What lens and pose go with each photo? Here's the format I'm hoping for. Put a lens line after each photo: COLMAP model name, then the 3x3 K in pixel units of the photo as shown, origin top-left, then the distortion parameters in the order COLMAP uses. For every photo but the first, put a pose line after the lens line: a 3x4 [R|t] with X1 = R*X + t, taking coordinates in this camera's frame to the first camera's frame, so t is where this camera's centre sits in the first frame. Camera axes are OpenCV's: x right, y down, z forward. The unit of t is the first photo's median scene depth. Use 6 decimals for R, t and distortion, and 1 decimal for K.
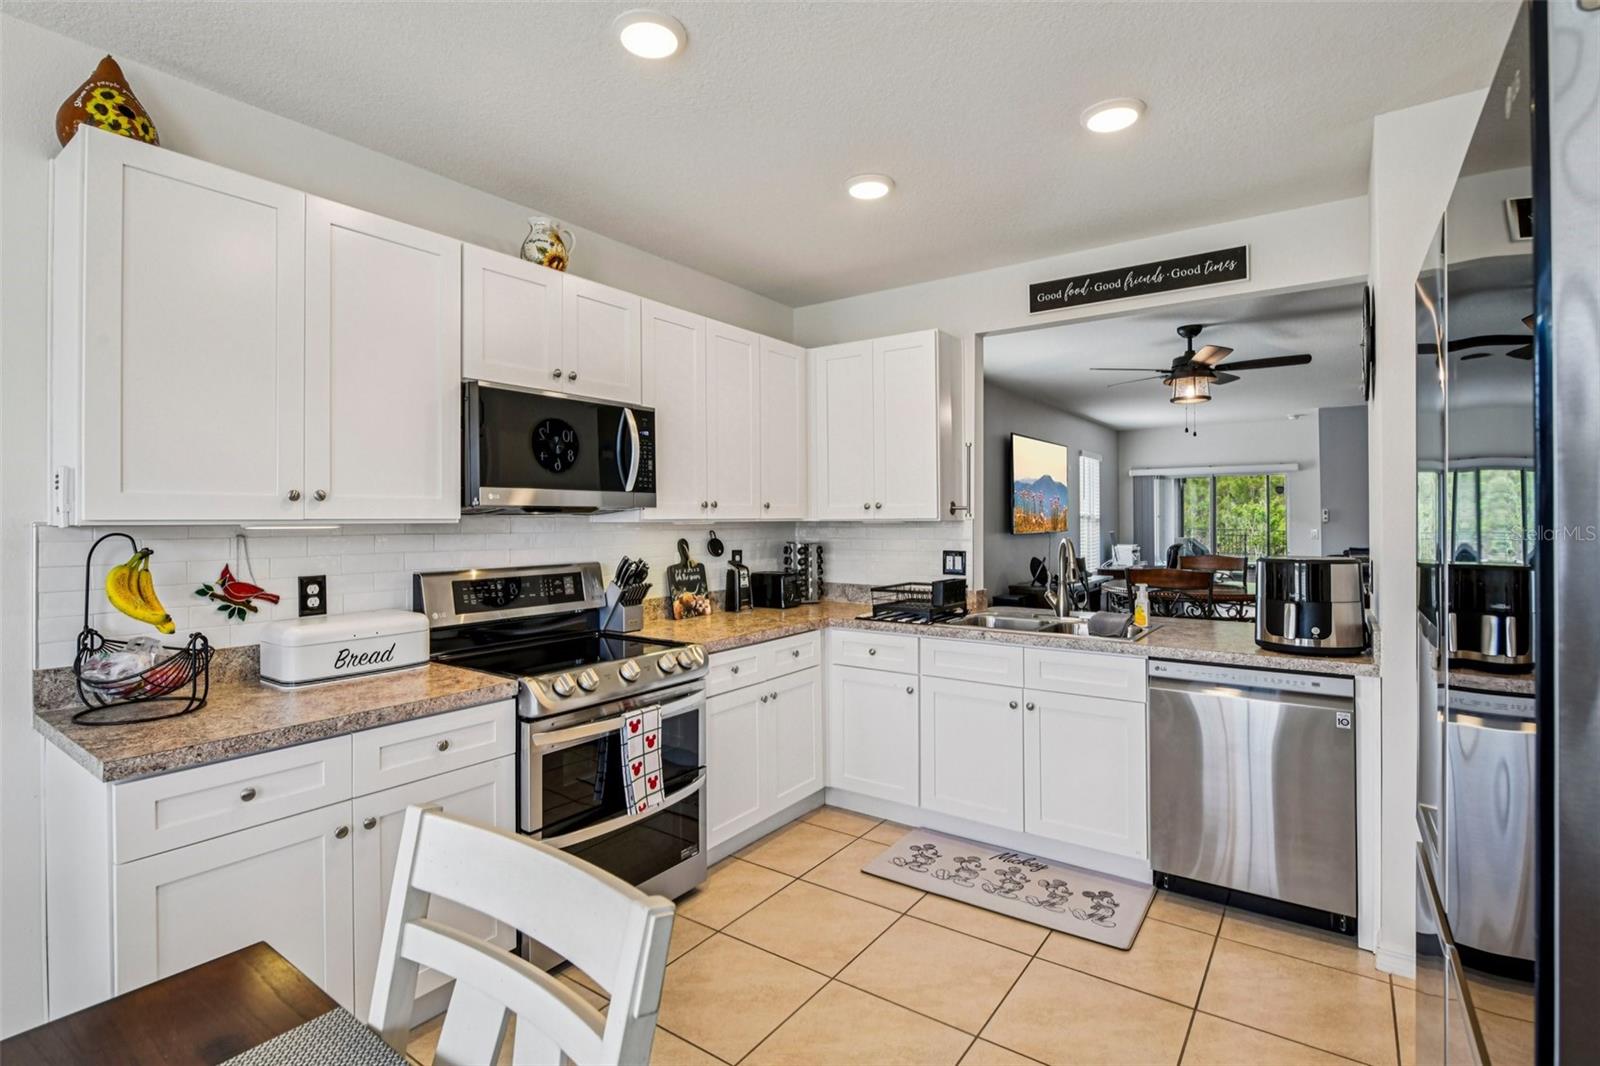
lens RADIAL K [[765.6, 0, 801.1], [0, 765.6, 518.0], [0, 0, 1]] dist [-0.003997, -0.000300]
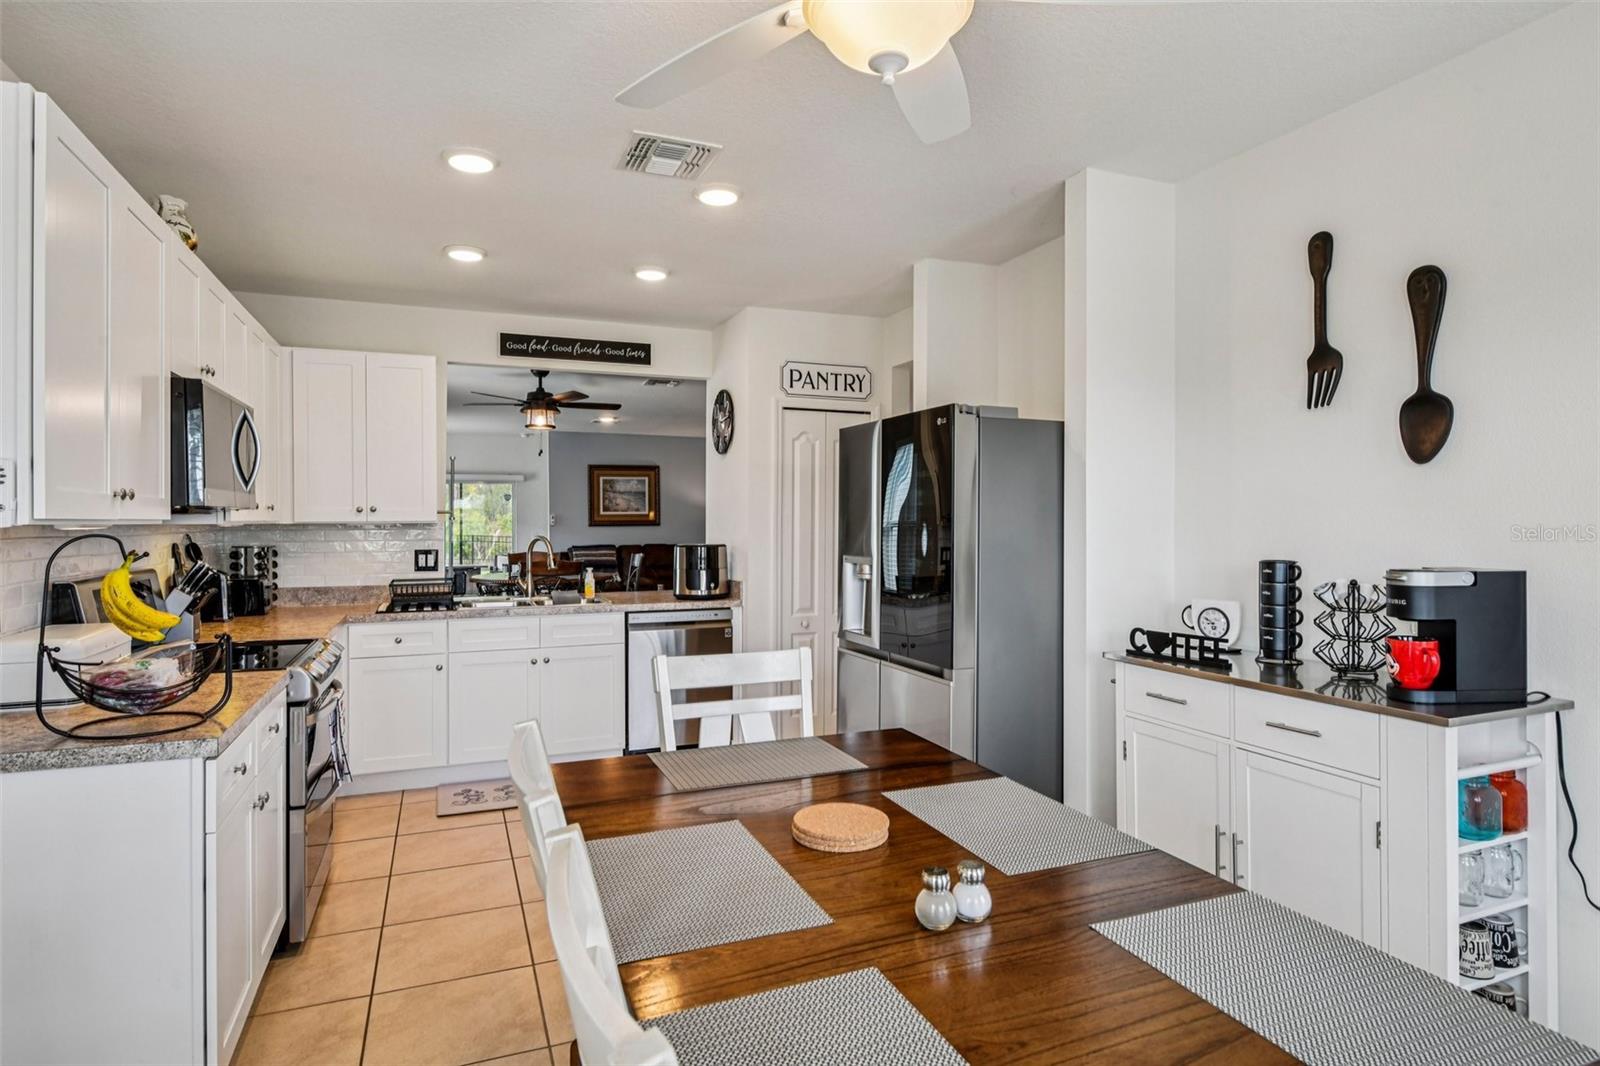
lens RADIAL K [[892.0, 0, 801.6], [0, 892.0, 529.1], [0, 0, 1]] dist [-0.002296, -0.000248]
pose [[0.526392, -0.005102, 0.850227, -0.724656], [0.000251, 0.999983, 0.005845, 0.005467], [-0.850242, -0.002863, 0.526384, -0.188931]]
